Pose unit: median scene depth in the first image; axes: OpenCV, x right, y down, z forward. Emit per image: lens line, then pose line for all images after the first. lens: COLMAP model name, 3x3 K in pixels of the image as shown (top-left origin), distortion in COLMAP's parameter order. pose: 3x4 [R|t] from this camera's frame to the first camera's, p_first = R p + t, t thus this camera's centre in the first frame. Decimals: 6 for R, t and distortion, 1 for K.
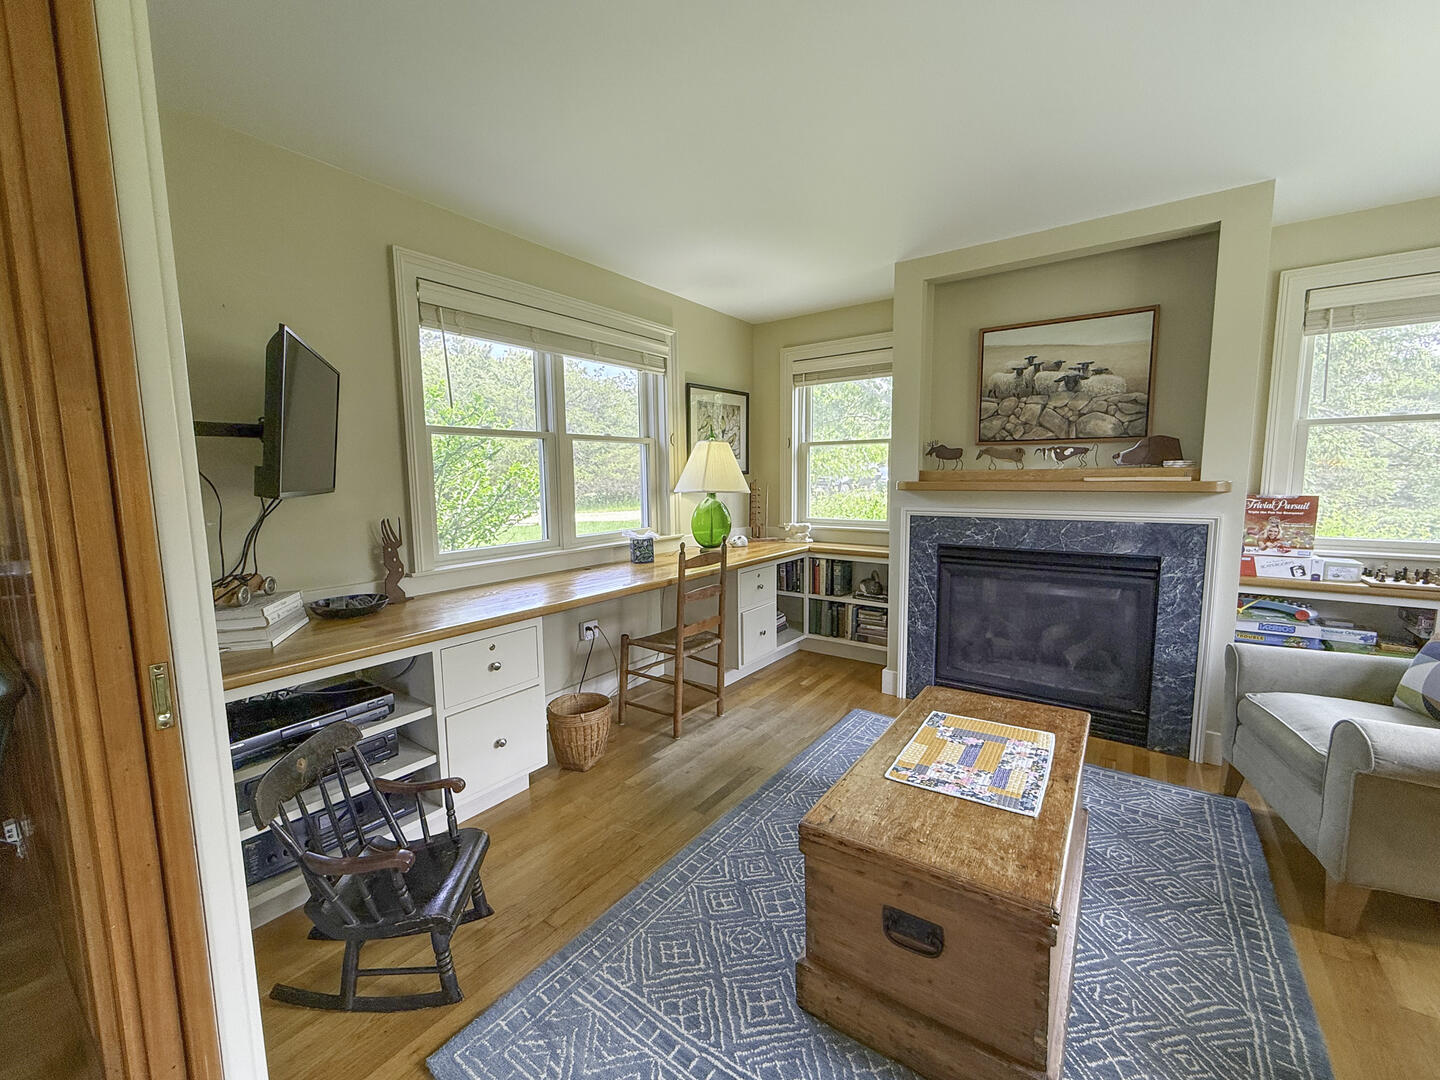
lens RADIAL K [[581.6, 0, 713.7], [0, 581.6, 539.3], [0, 0, 1]] dist [-0.001200, 0.000272]
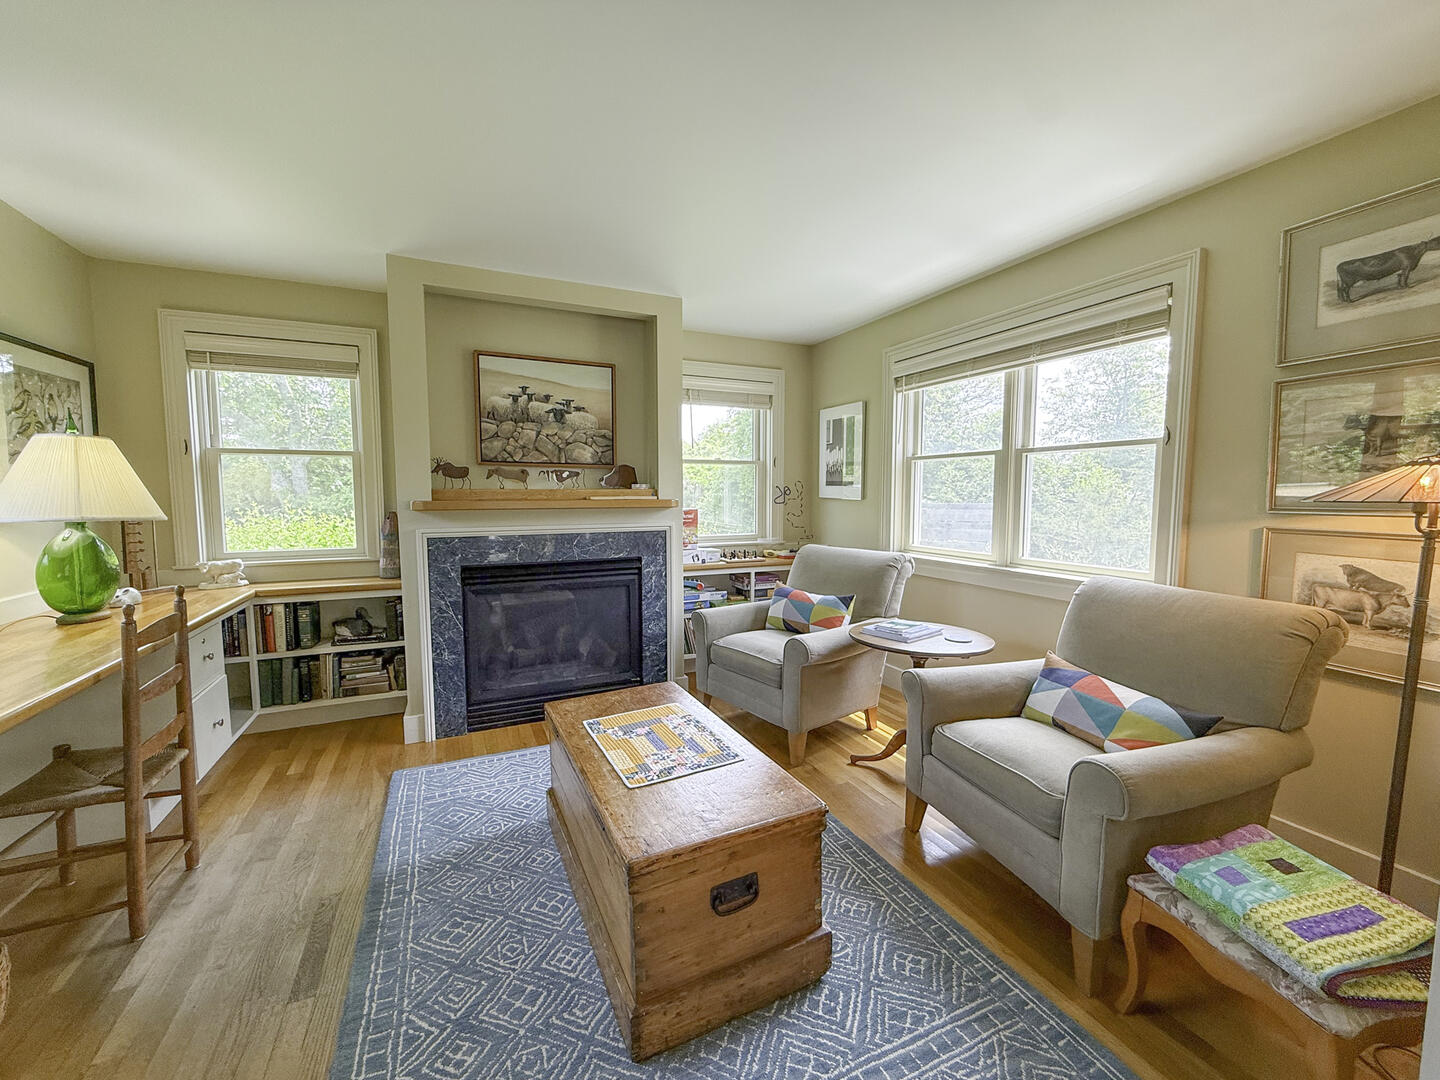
lens RADIAL K [[581.6, 0, 716.9], [0, 581.6, 540.2], [0, 0, 1]] dist [-0.001200, 0.000272]
pose [[0.491955, -0.062954, 0.868341, -0.248317], [0.092336, 0.995530, 0.019863, -0.015132], [-0.865710, 0.070408, 0.495569, 0.169349]]
